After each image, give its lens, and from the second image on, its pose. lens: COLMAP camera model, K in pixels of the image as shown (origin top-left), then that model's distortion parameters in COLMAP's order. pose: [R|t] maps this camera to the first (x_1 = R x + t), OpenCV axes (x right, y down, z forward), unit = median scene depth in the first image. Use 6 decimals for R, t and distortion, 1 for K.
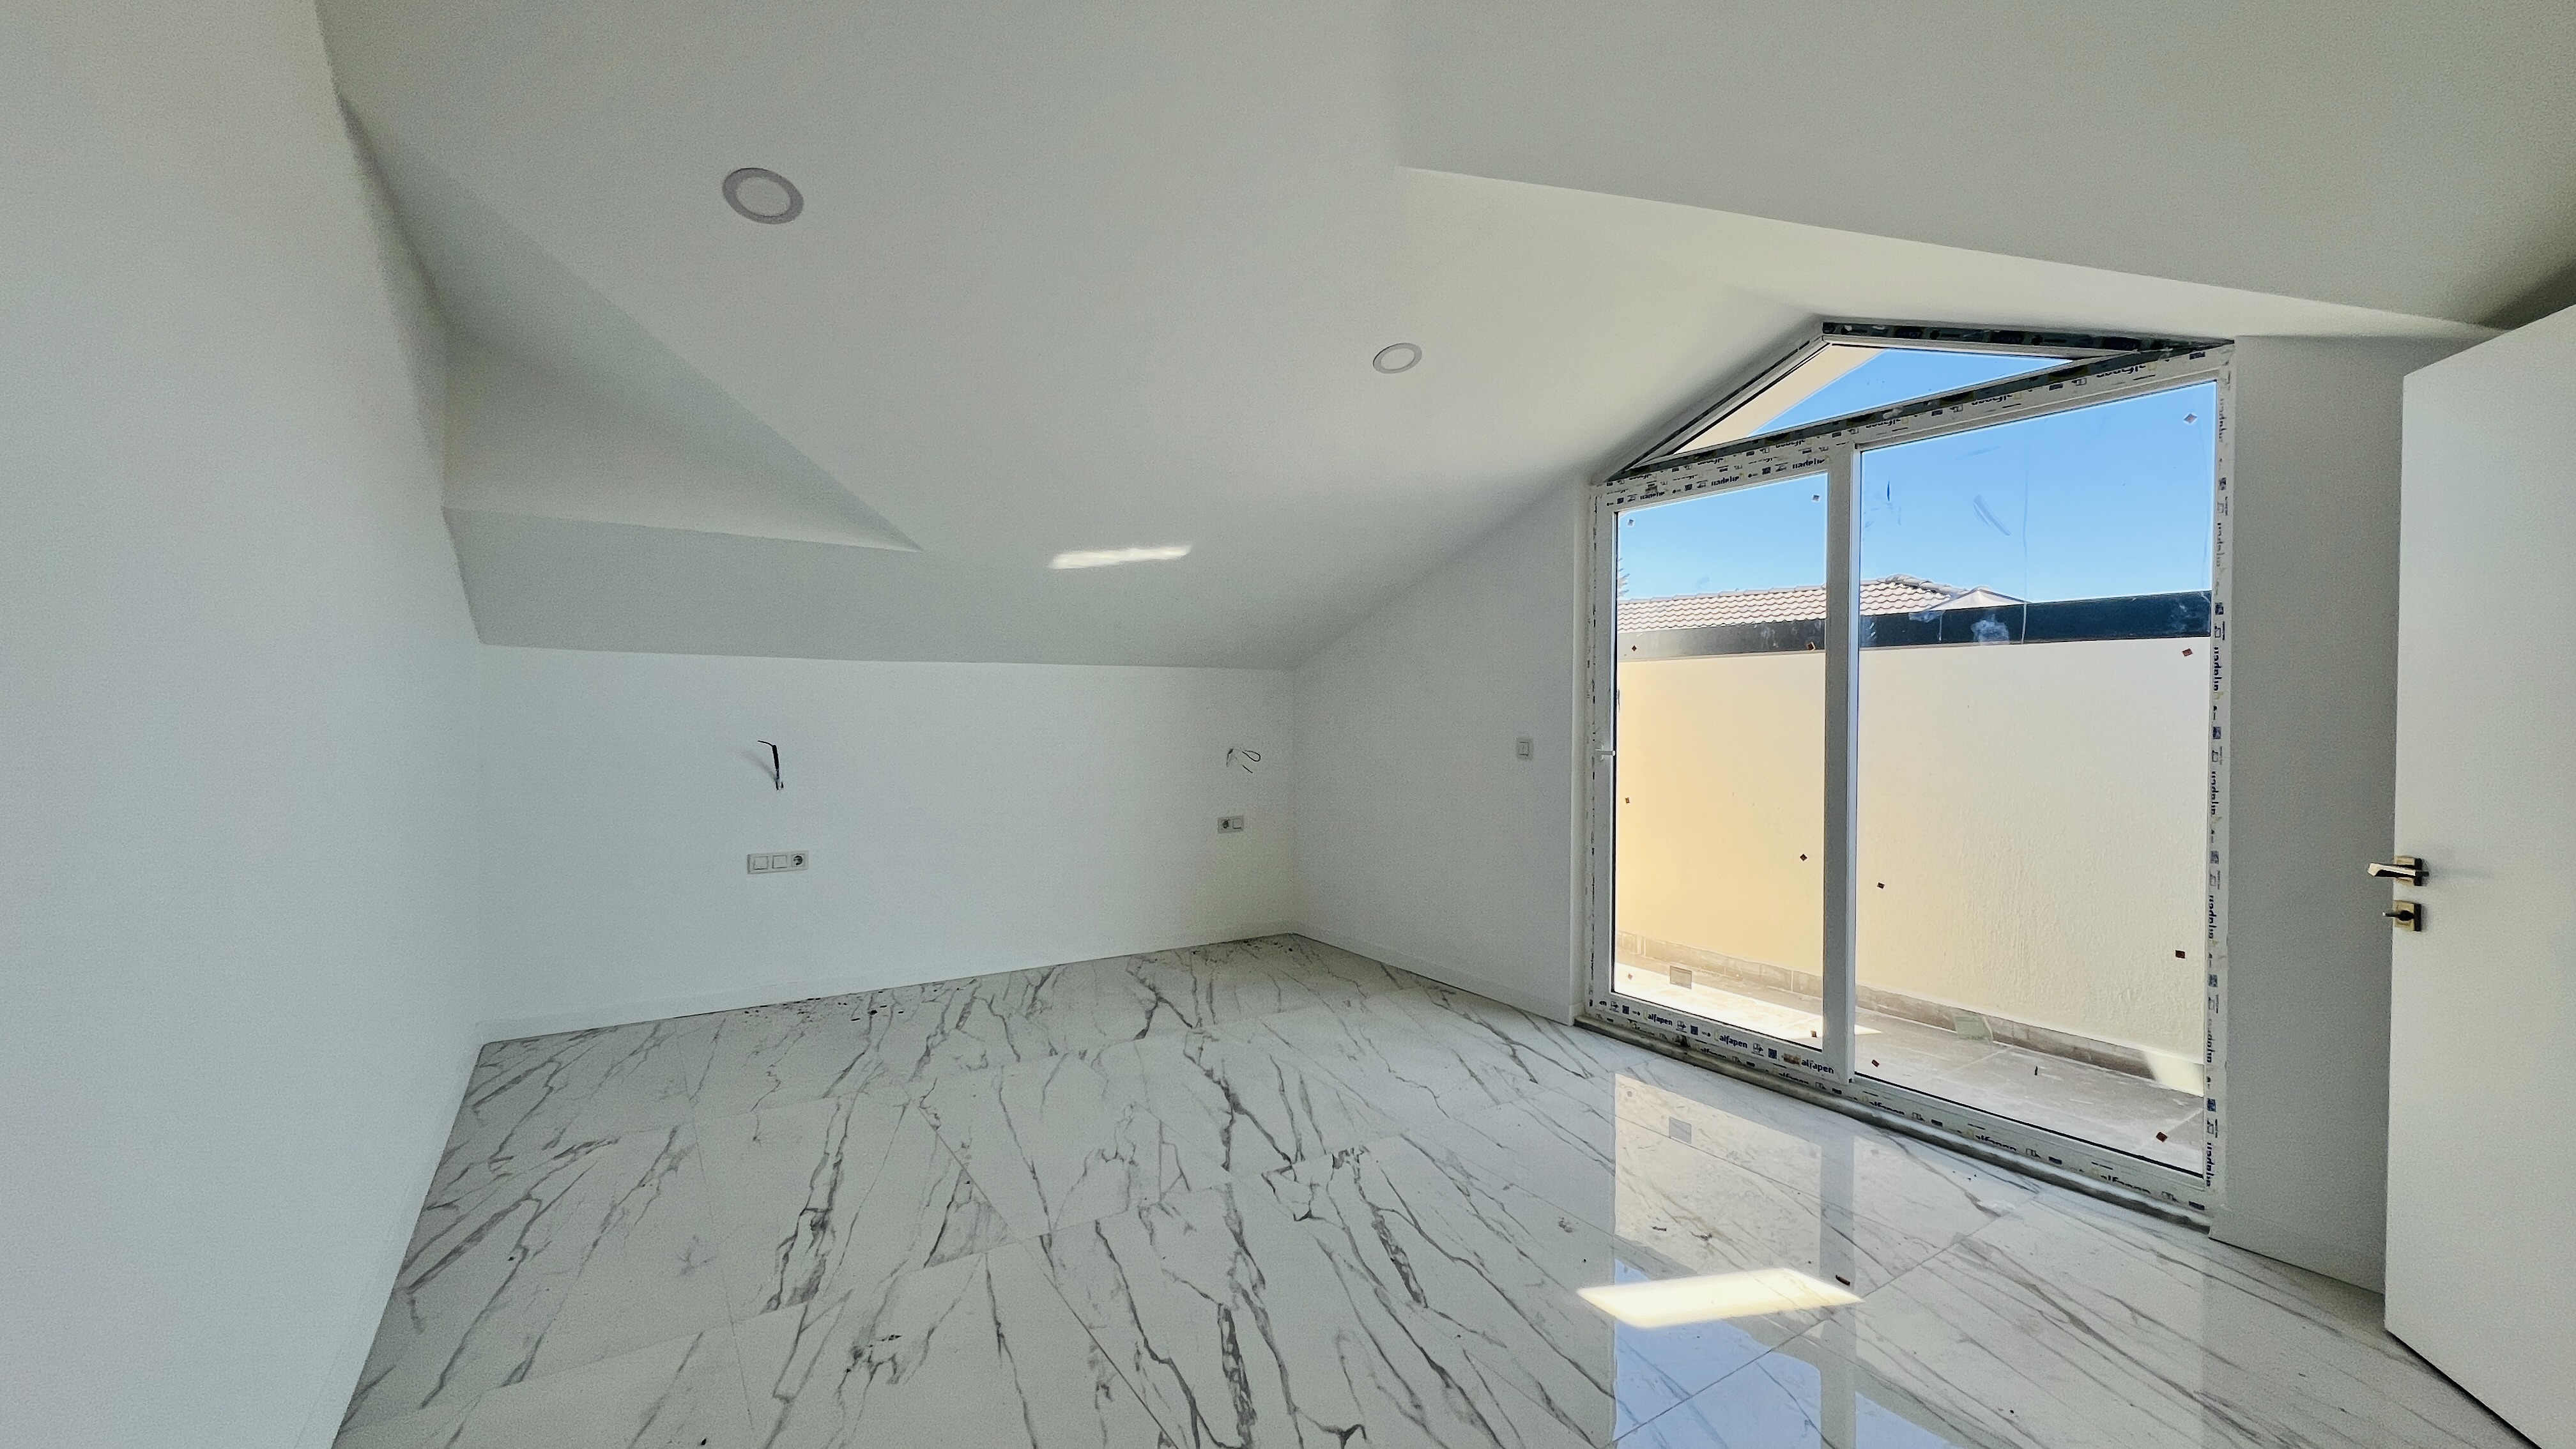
lens RADIAL K [[1028.4, 0, 1279.2], [0, 1028.4, 718.0], [0, 0, 1]] dist [-0.001590, 0.000067]
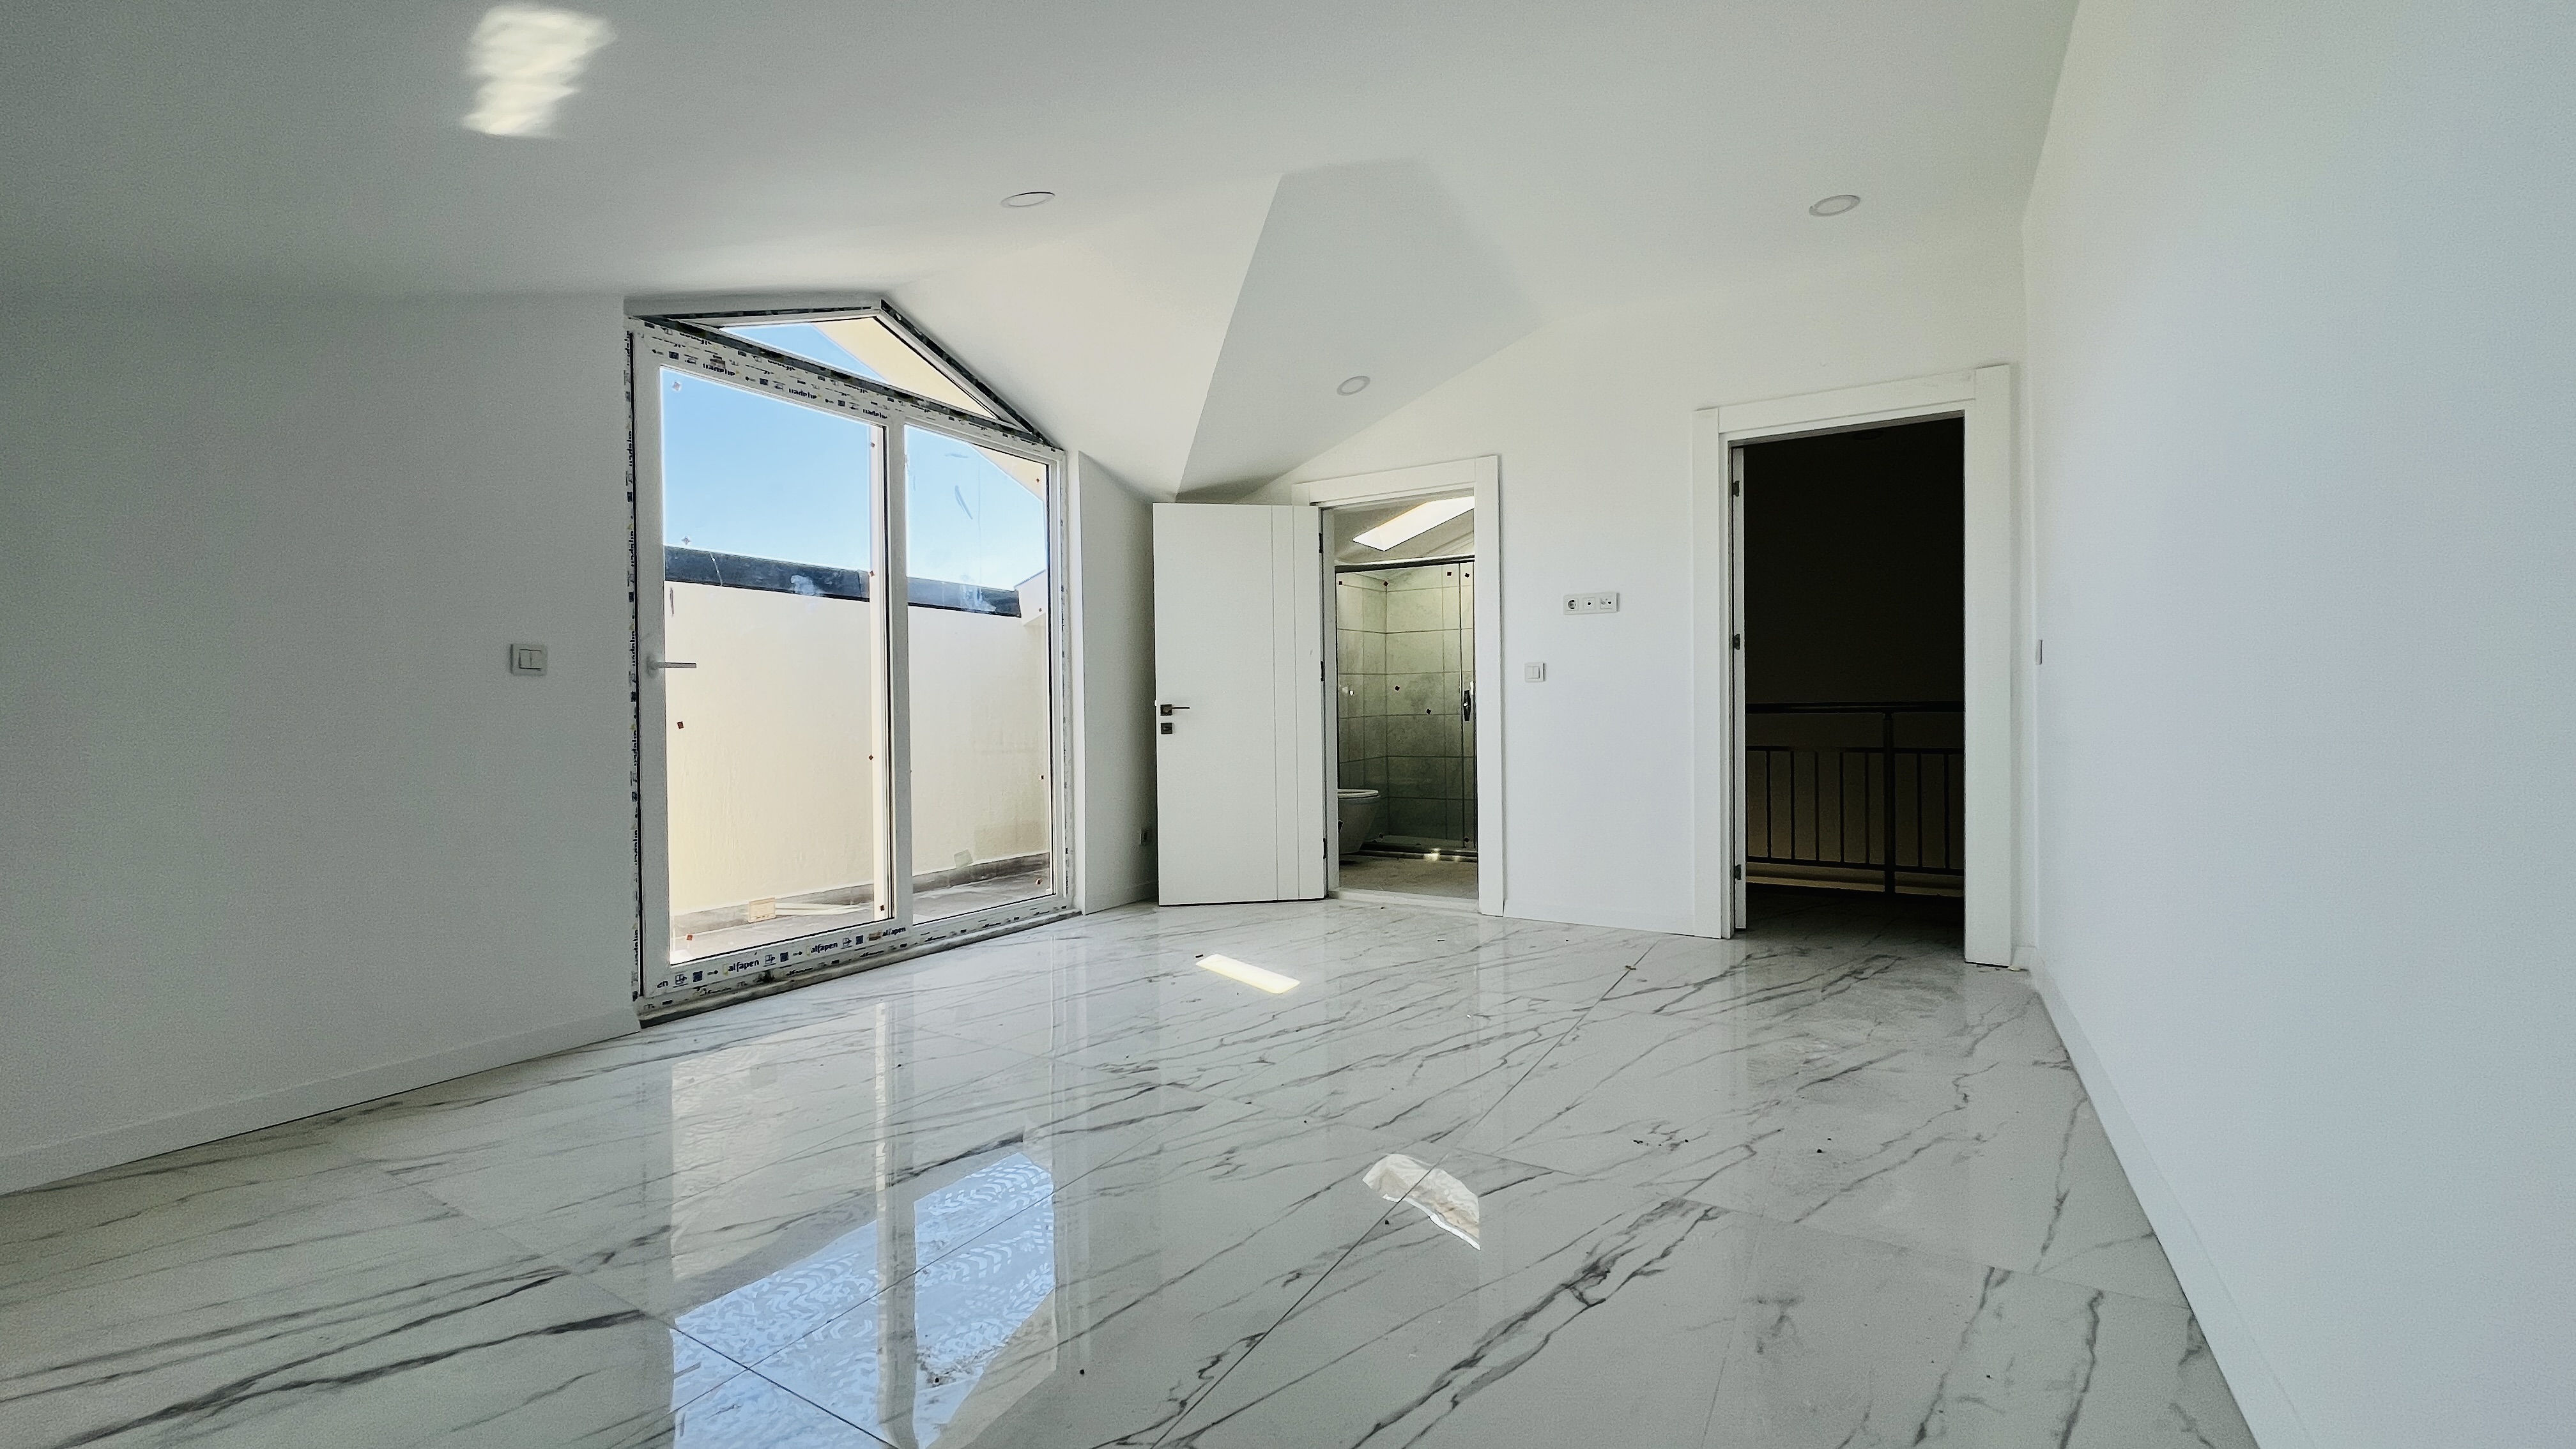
lens RADIAL K [[1028.4, 0, 1279.2], [0, 1028.4, 718.0], [0, 0, 1]] dist [-0.001590, 0.000067]
pose [[-0.439765, -0.006954, 0.898086, -0.795817], [0.014423, 0.999786, 0.014804, 0.090903], [-0.897997, 0.019463, -0.439571, 1.220135]]
